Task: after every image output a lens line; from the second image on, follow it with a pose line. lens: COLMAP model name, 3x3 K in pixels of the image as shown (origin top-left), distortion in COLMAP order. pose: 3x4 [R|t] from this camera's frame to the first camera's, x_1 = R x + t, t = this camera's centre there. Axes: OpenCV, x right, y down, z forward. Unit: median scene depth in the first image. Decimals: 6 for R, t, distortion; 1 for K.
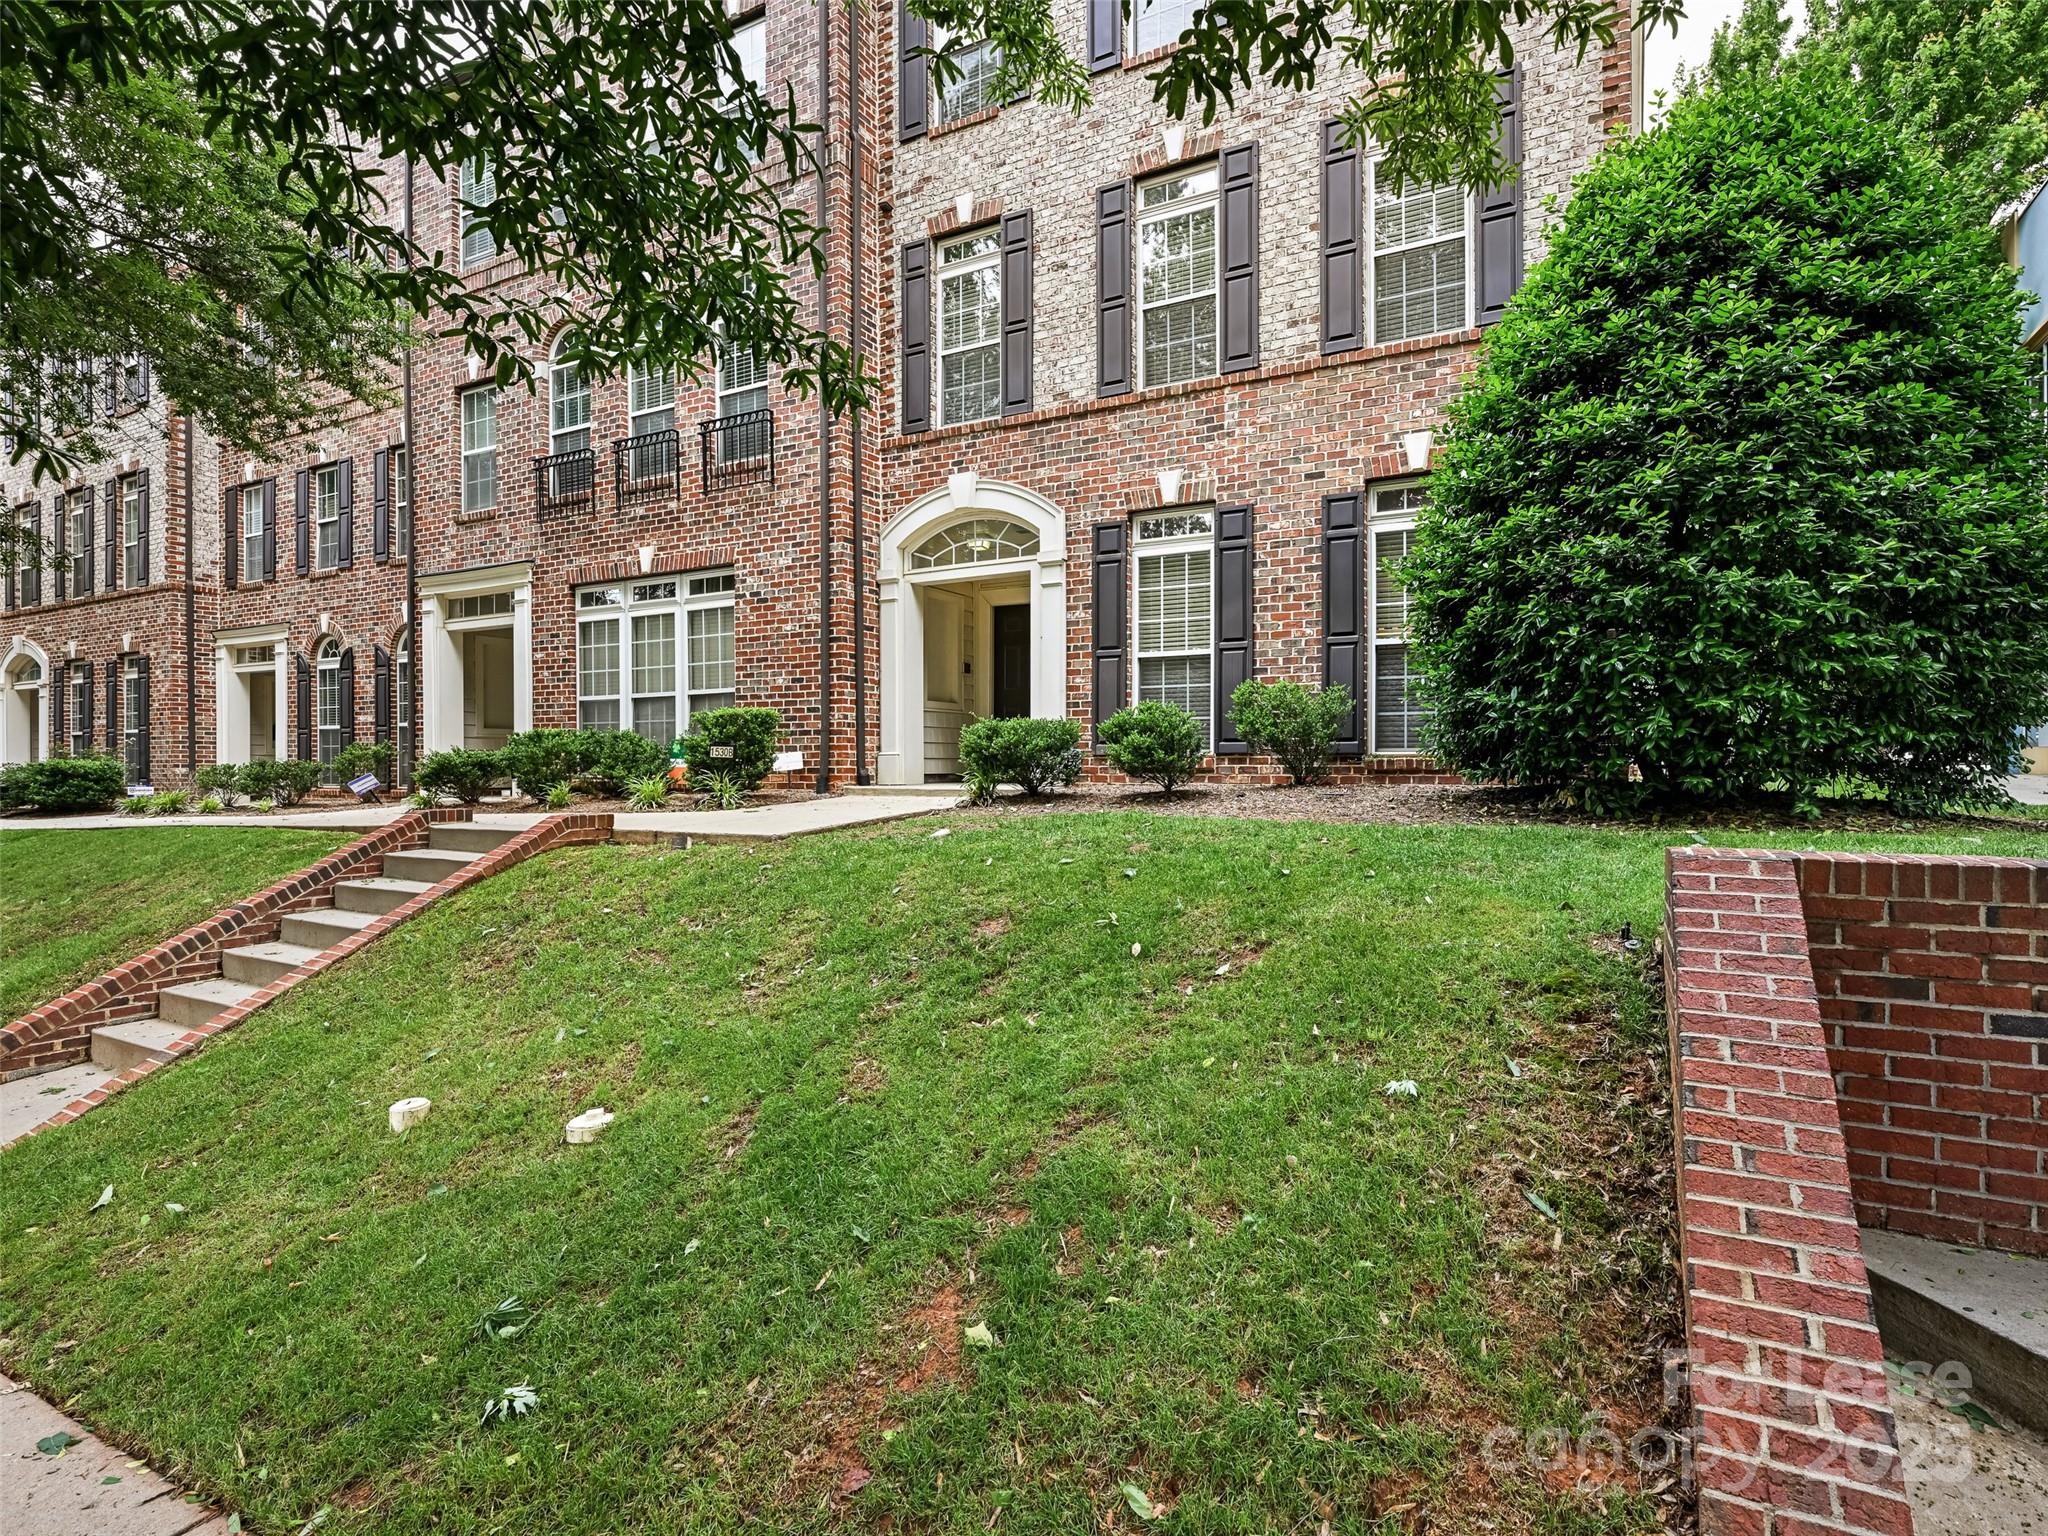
lens RADIAL K [[880.5, 0, 1028.4], [0, 880.5, 787.6], [0, 0, 1]] dist [0.001789, -0.000005]
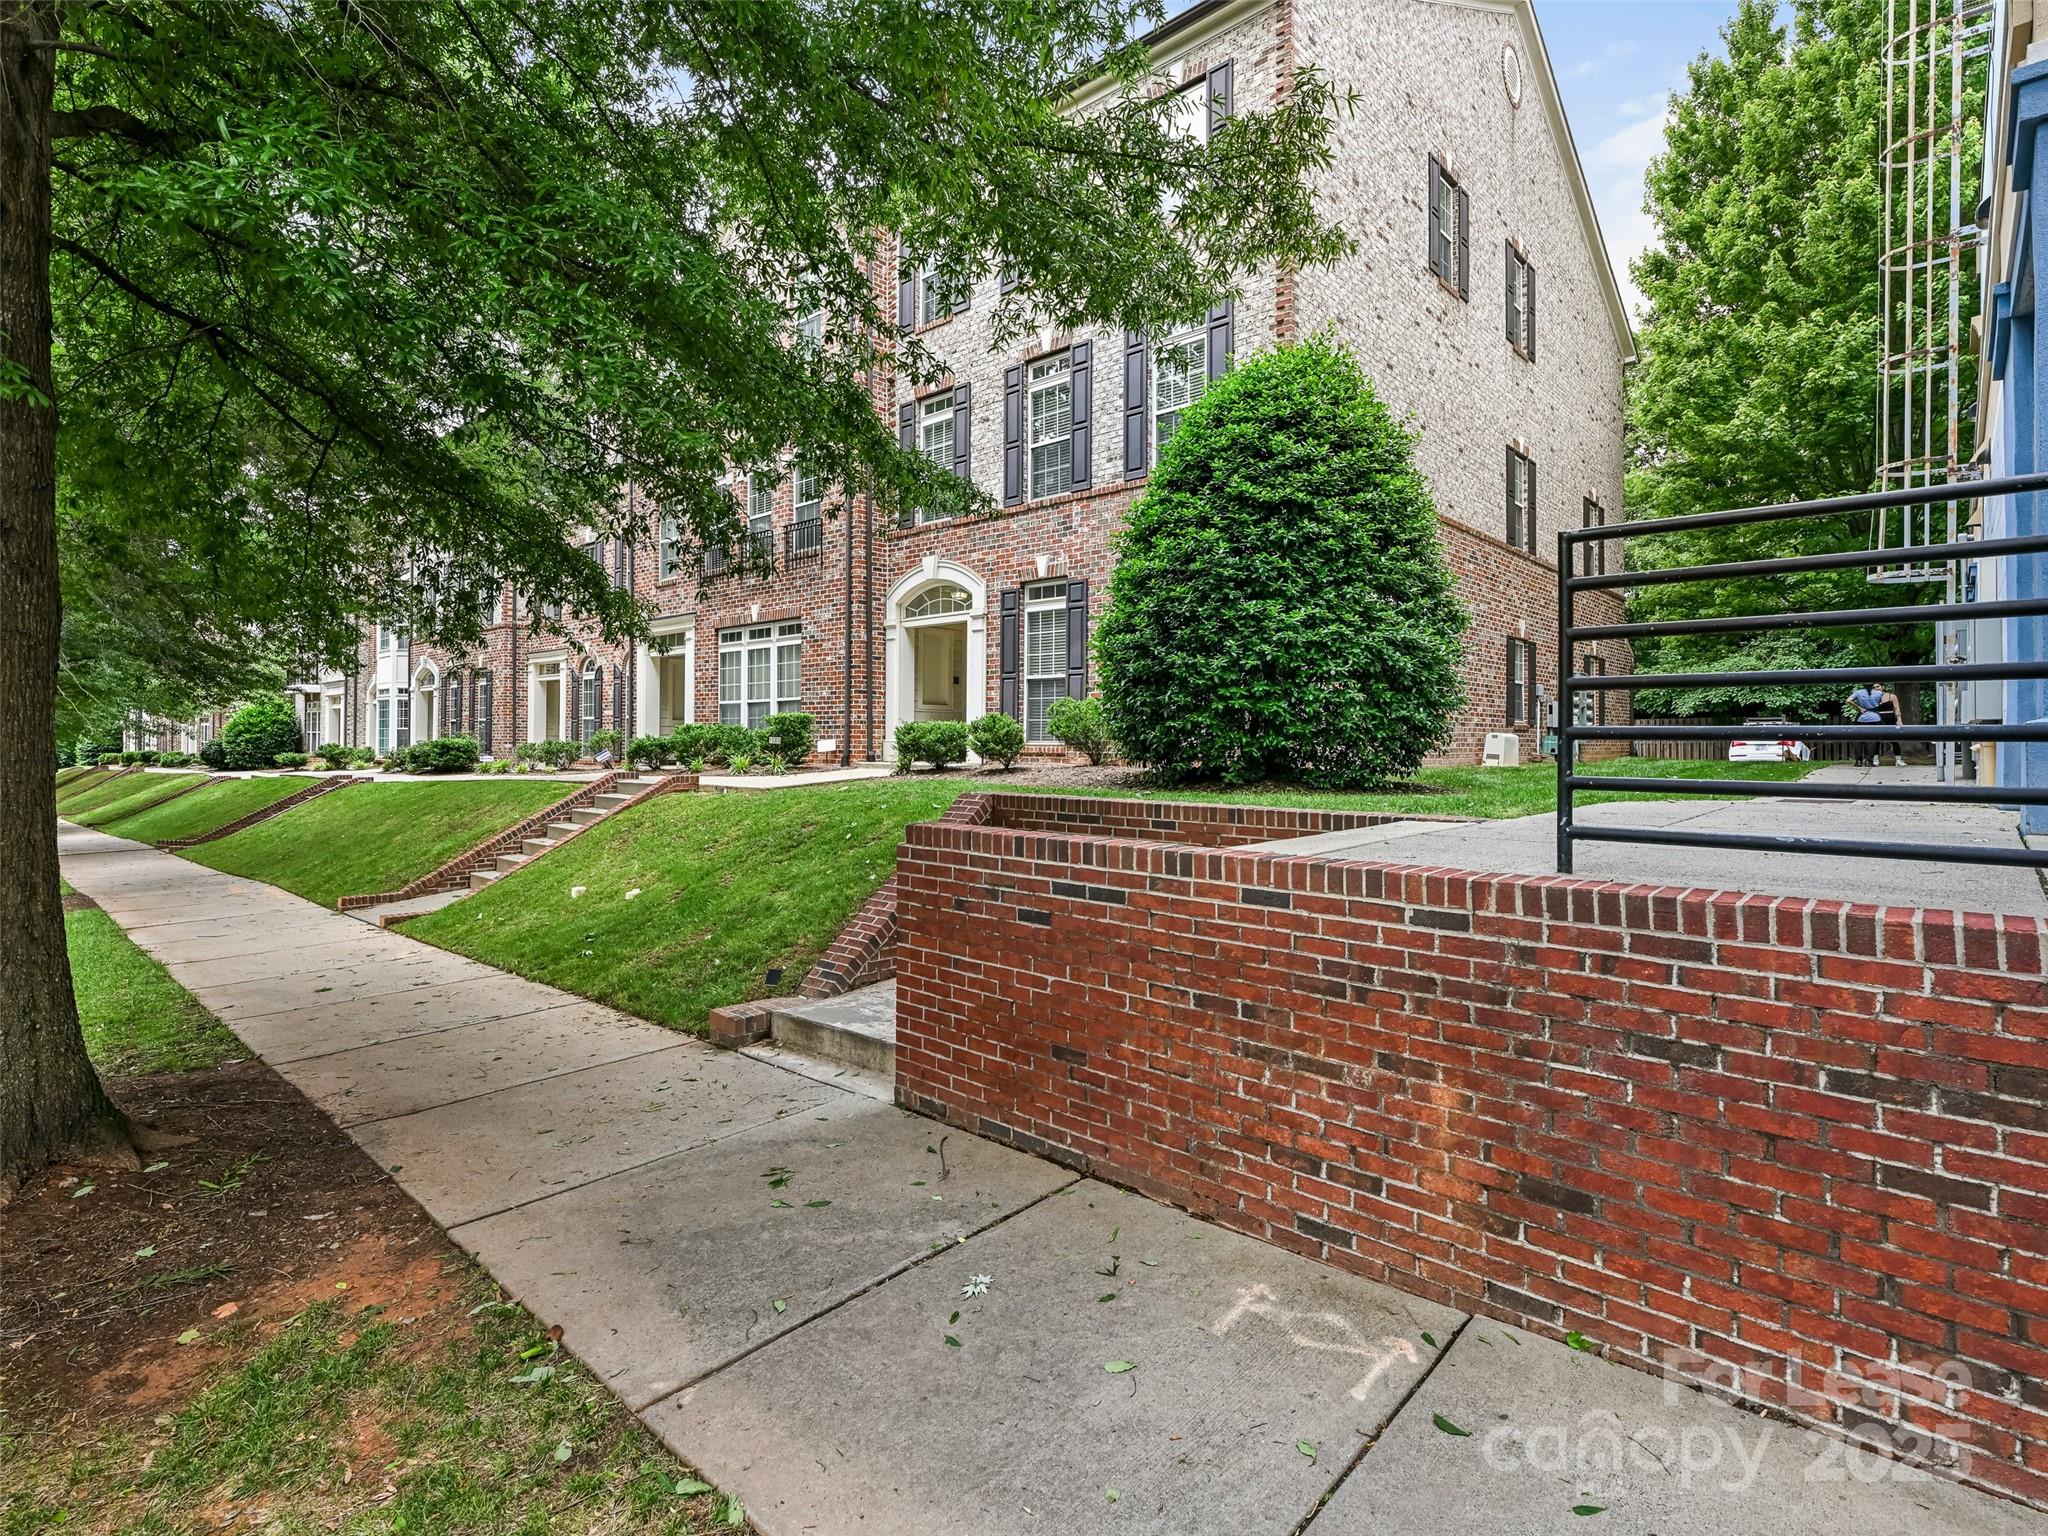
lens RADIAL K [[975.6, 0, 1022.8], [0, 975.6, 759.8], [0, 0, 1]] dist [0.005555, 0.000528]
pose [[0.960233, 0.012117, -0.278936, 0.539567], [-0.013105, 0.999913, -0.001676, -0.006348], [0.278892, 0.005265, 0.960308, -0.553388]]
